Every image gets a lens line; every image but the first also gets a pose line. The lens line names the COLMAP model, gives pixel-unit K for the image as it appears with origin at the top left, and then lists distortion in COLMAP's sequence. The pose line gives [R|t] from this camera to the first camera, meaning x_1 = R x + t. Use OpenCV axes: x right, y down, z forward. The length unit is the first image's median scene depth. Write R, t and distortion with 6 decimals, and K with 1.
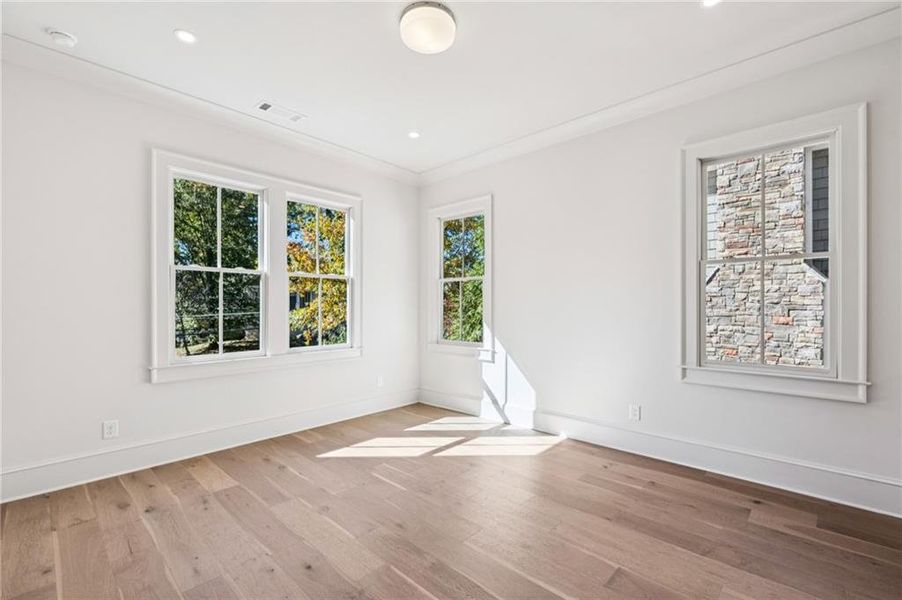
lens RADIAL K [[388.7, 0, 452.4], [0, 388.7, 304.6], [0, 0, 1]] dist [-0.005255, 0.001780]
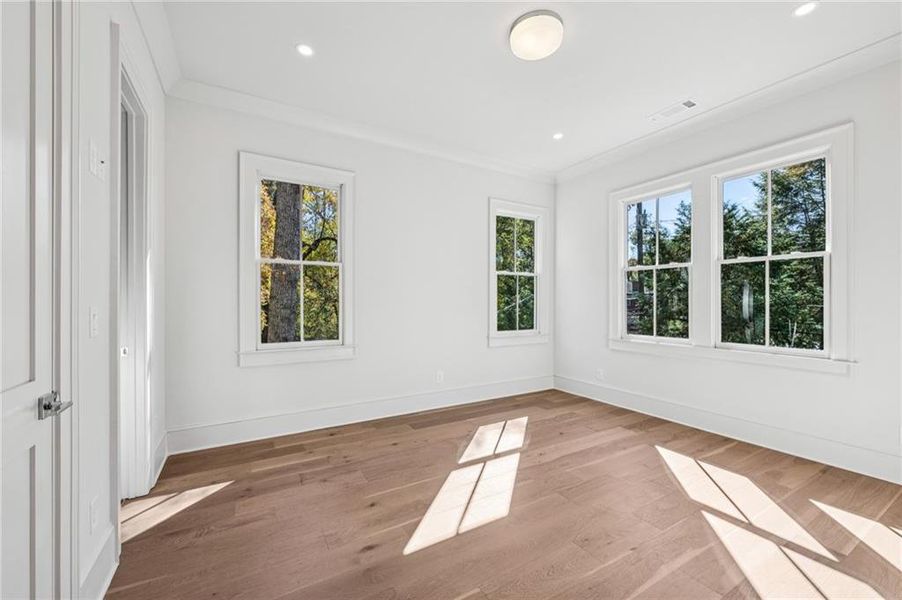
lens RADIAL K [[367.7, 0, 452.1], [0, 367.7, 297.7], [0, 0, 1]] dist [-0.000954, -0.000092]
pose [[-0.276029, -0.003524, -0.961143, 0.701323], [-0.000586, 0.999994, -0.003498, 0.012041], [0.961149, -0.000402, -0.276030, 0.750489]]
